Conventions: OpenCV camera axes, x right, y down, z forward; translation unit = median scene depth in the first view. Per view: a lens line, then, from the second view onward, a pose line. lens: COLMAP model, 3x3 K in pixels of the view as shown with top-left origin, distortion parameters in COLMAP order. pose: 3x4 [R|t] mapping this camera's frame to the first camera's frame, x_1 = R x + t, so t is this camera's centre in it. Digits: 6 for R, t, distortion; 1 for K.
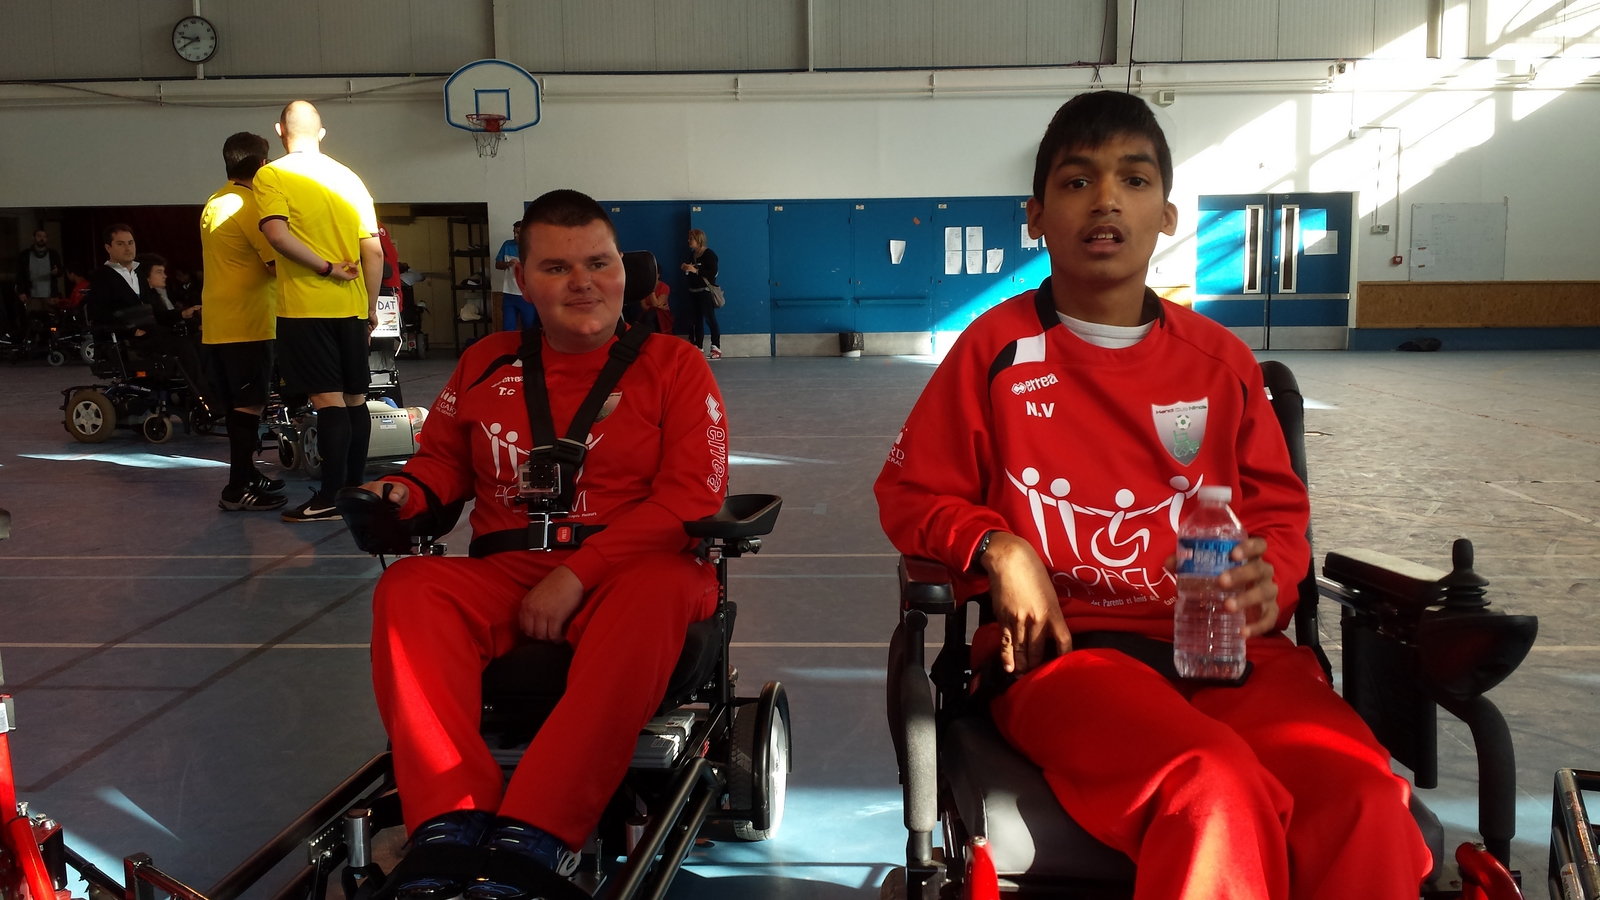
lens RADIAL K [[1477.5, 0, 802.2], [0, 1477.5, 457.9], [0, 0, 1]] dist [0.134921, -0.299660]
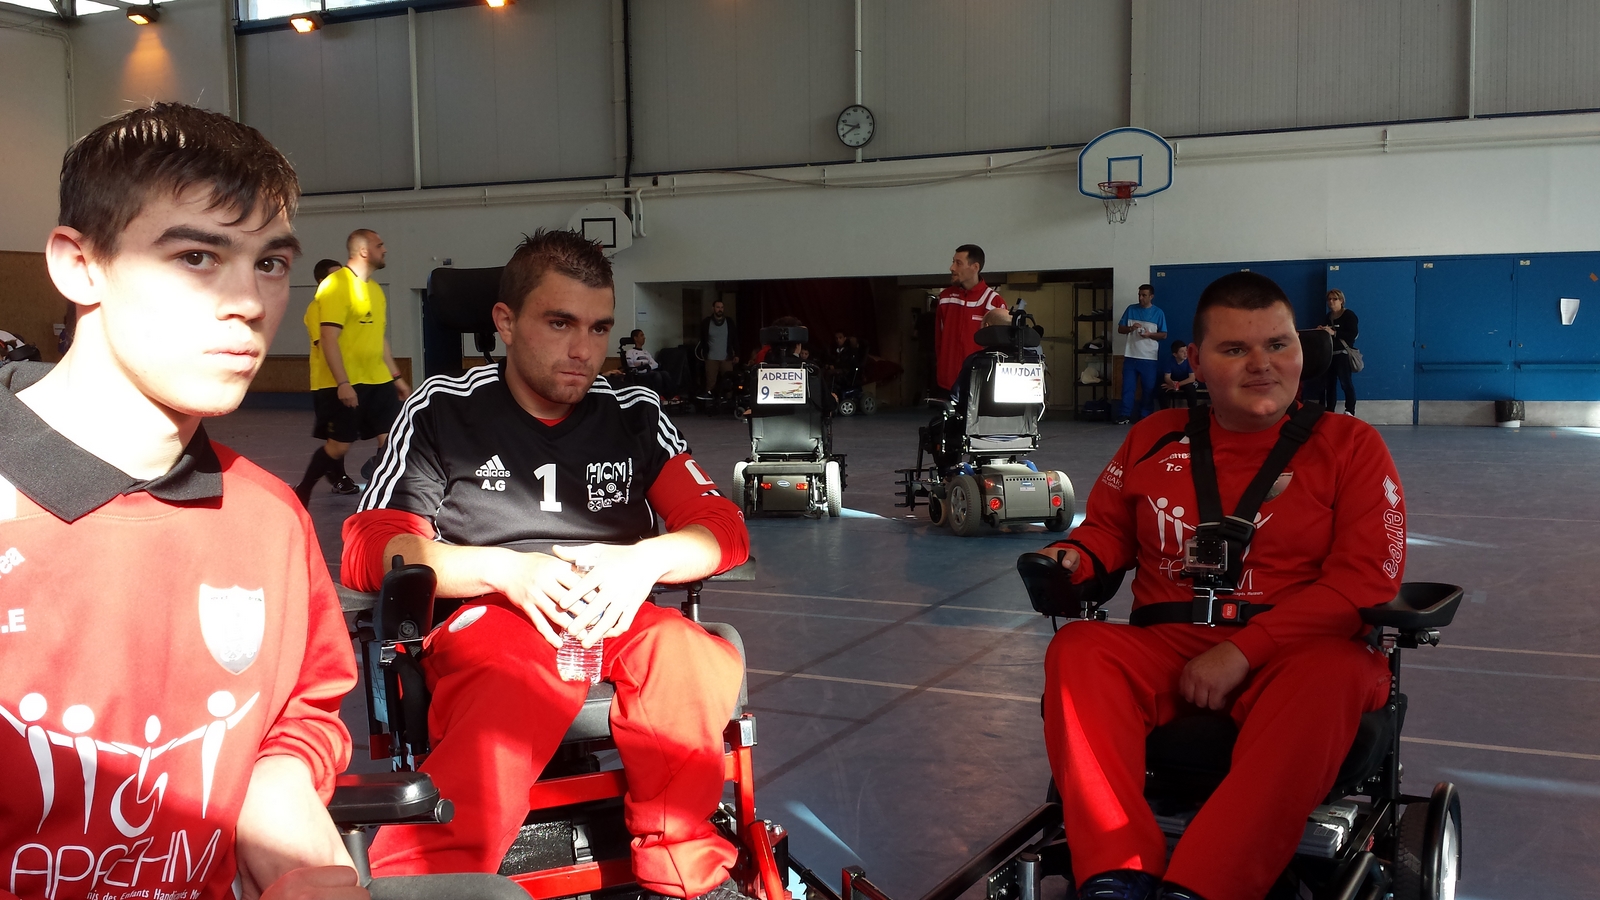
lens RADIAL K [[1477.1, 0, 806.8], [0, 1477.1, 468.1], [0, 0, 1]] dist [0.143038, -0.331899]
pose [[0.920429, 0.035509, -0.389293, -0.032859], [-0.048612, 0.998533, -0.023856, -0.007523], [0.387875, 0.040883, 0.920805, -0.053697]]
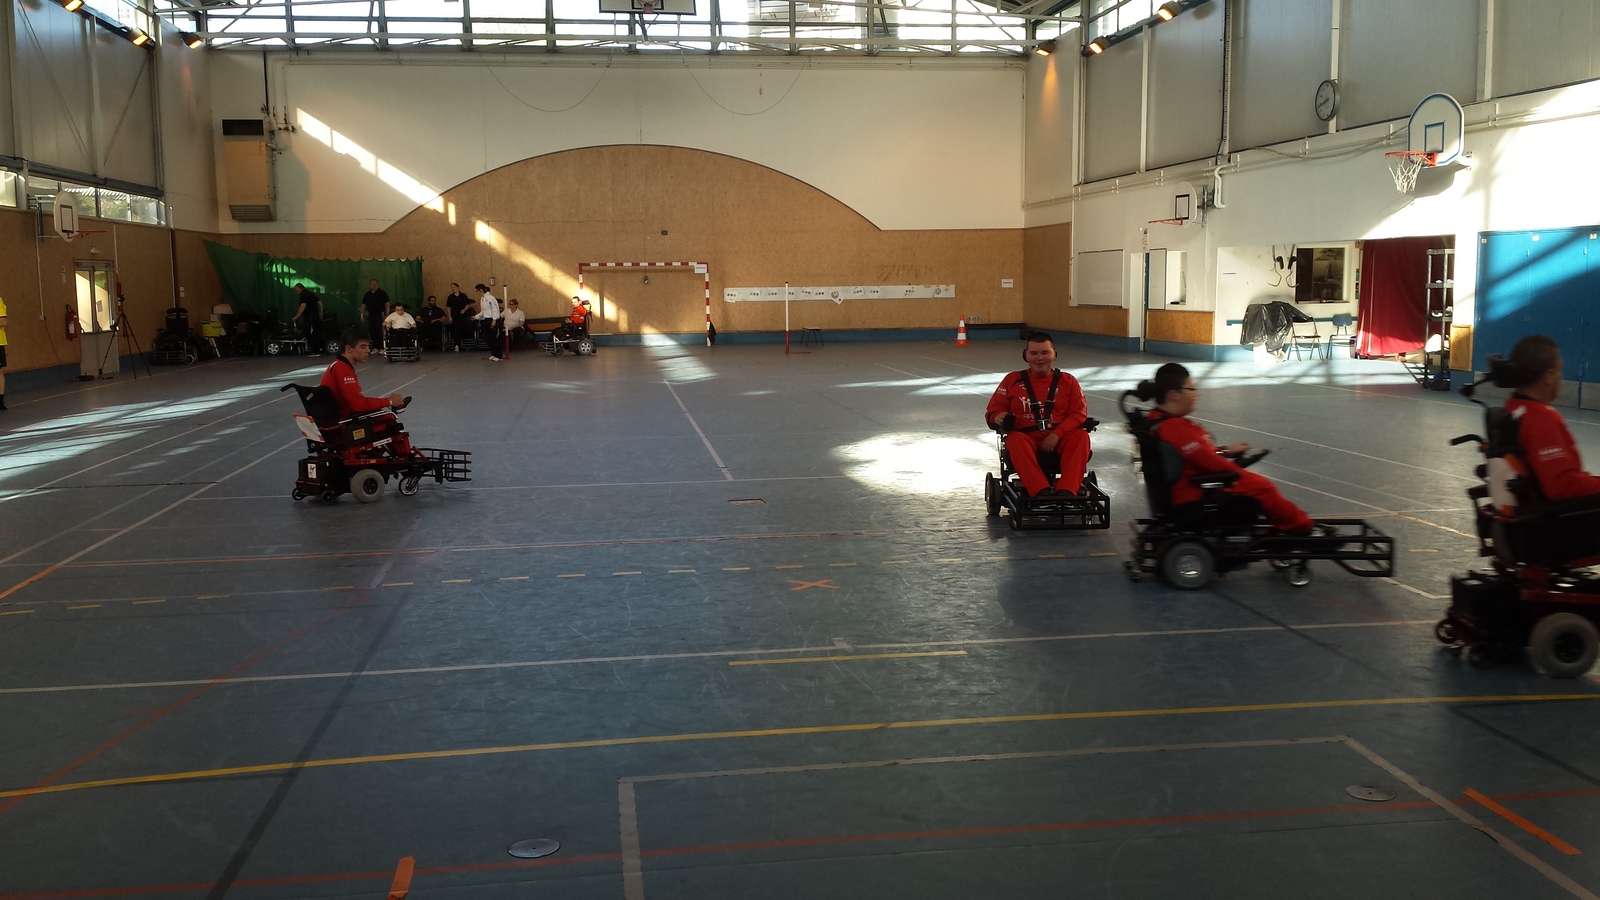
lens RADIAL K [[1474.8, 0, 800.0], [0, 1474.8, 450.0], [0, 0, 1]] dist [0.173497, -0.429355]
pose [[0.183369, 0.124296, -0.975154, 5.089581], [-0.123228, 0.987056, 0.102641, -0.548888], [0.975290, 0.101345, 0.196313, 2.788189]]
